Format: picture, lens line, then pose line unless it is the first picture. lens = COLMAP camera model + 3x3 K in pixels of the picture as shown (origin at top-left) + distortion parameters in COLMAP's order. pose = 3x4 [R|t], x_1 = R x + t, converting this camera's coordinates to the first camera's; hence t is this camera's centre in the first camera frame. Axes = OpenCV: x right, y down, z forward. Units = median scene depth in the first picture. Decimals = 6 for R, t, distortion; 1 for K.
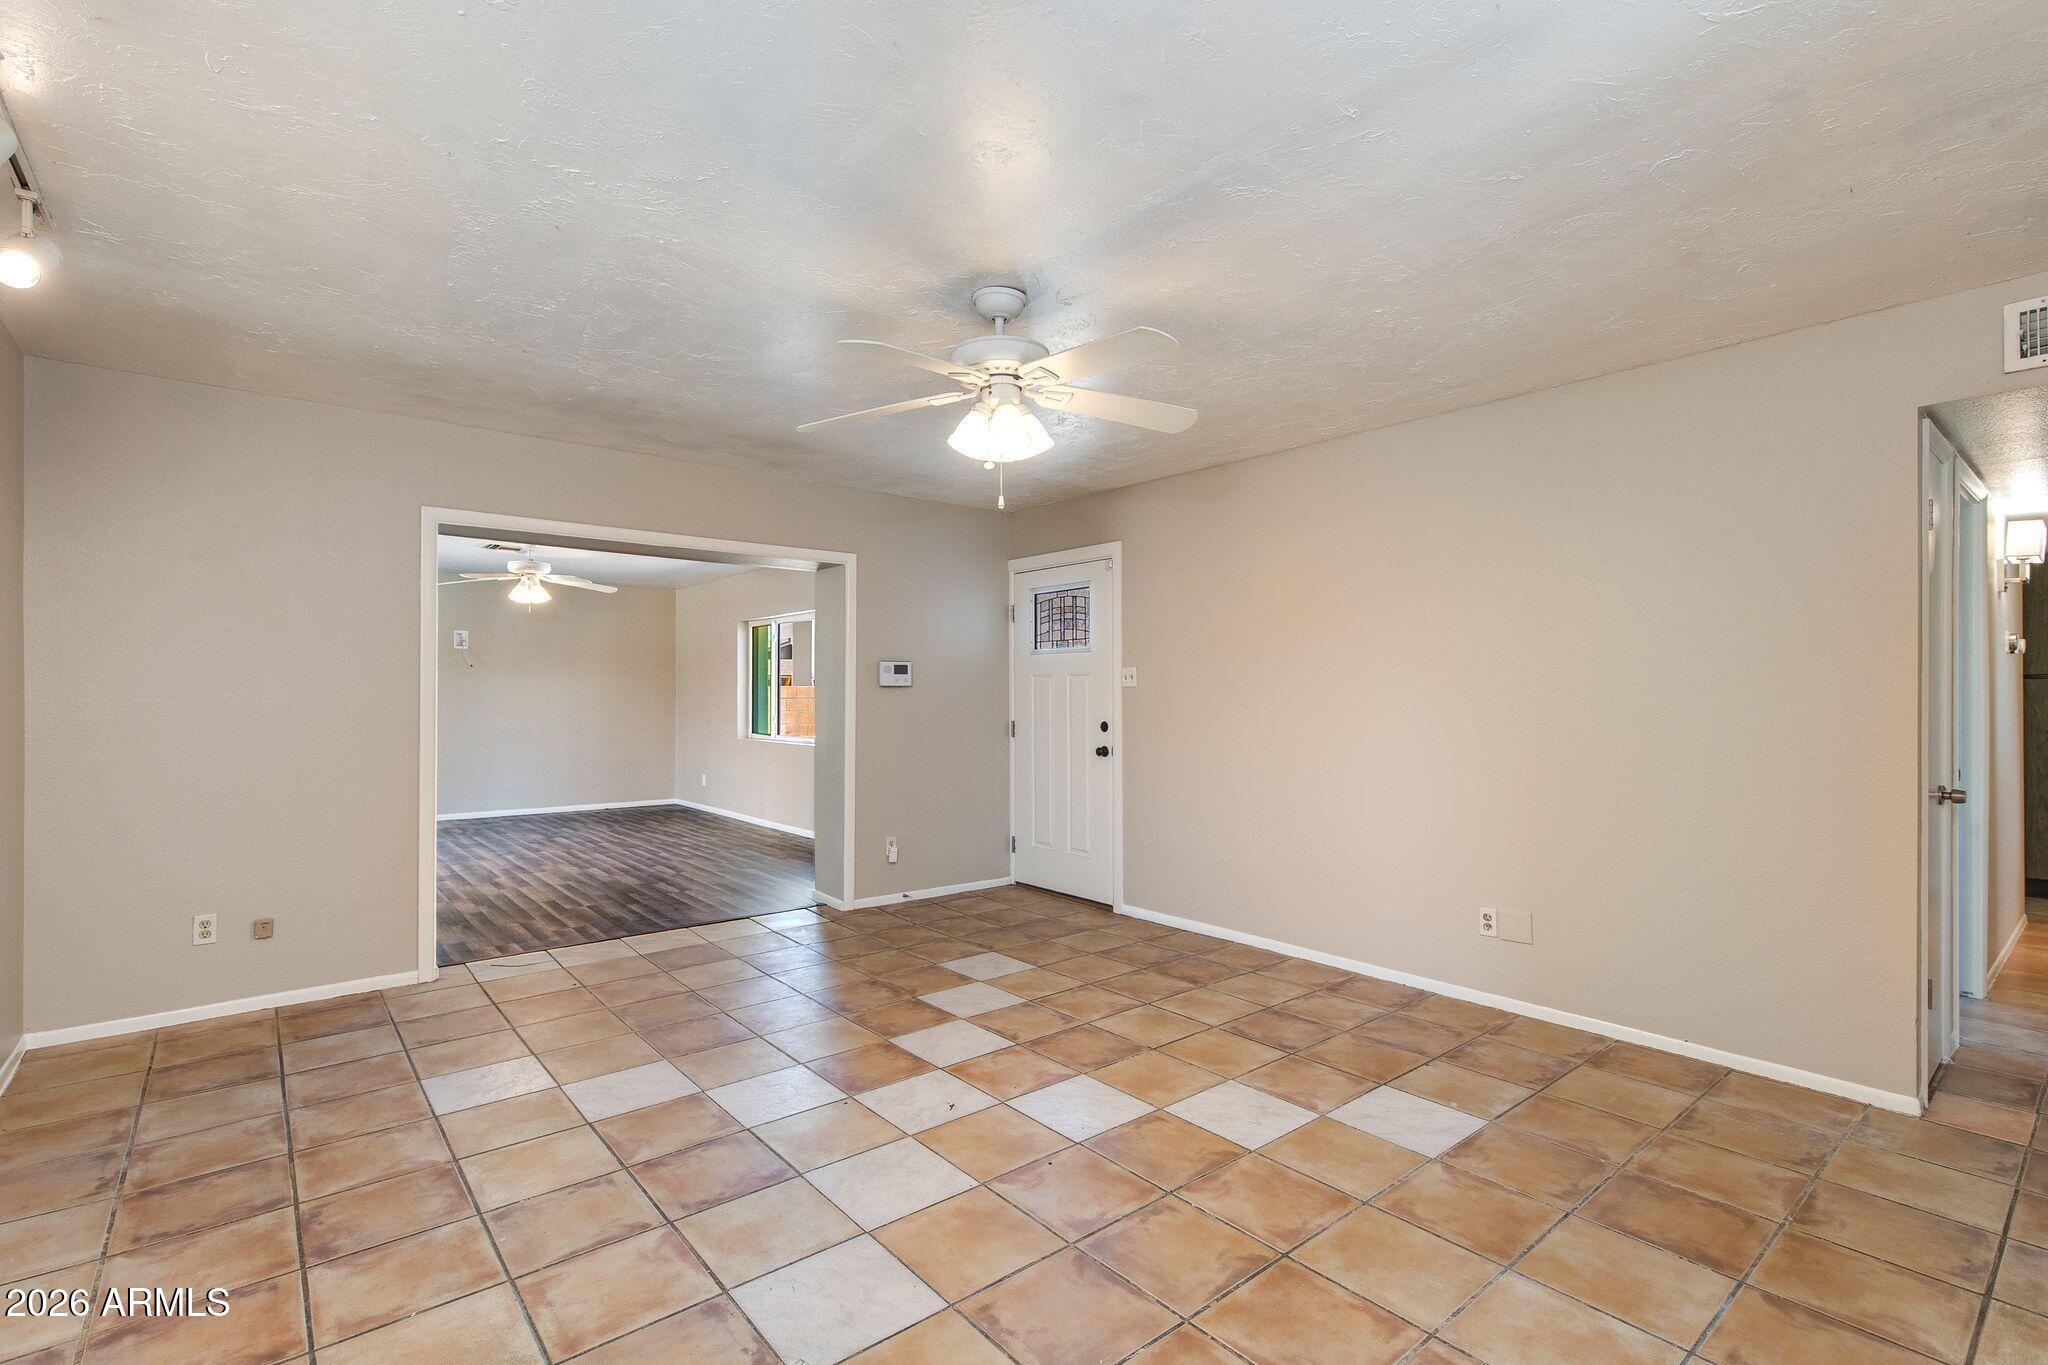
lens RADIAL K [[948.7, 0, 992.6], [0, 948.7, 688.2], [0, 0, 1]] dist [0.007106, -0.001207]
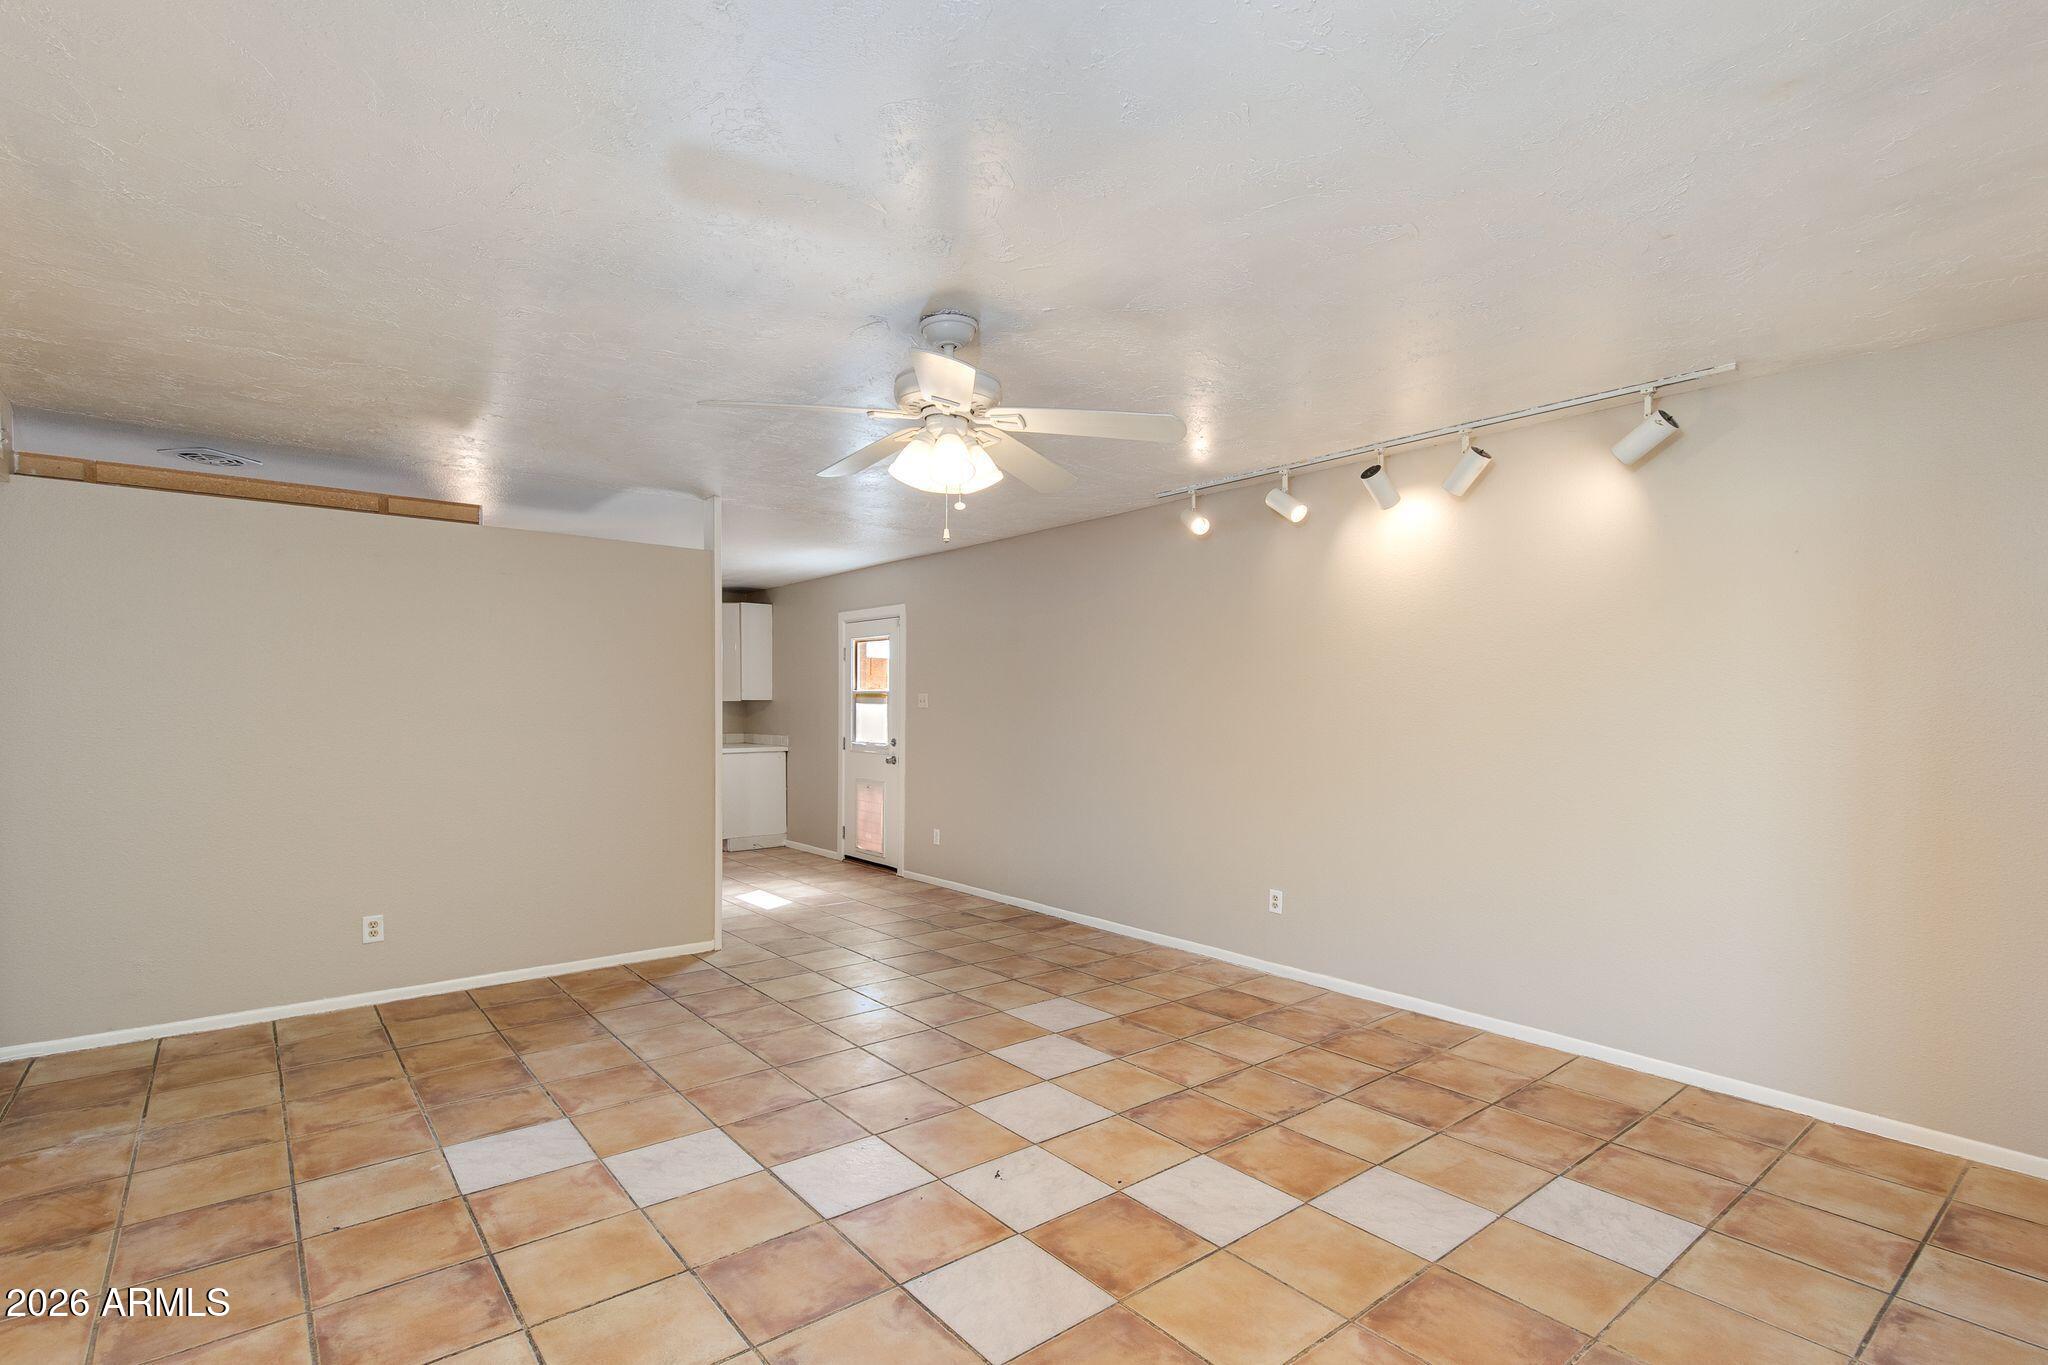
lens RADIAL K [[948.7, 0, 995.5], [0, 948.7, 725.4], [0, 0, 1]] dist [0.007106, -0.001207]
pose [[-0.999979, -0.005891, -0.002528, -0.030353], [-0.005934, 0.999827, 0.017629, 0.002620], [0.002424, 0.017644, -0.999841, 1.574989]]
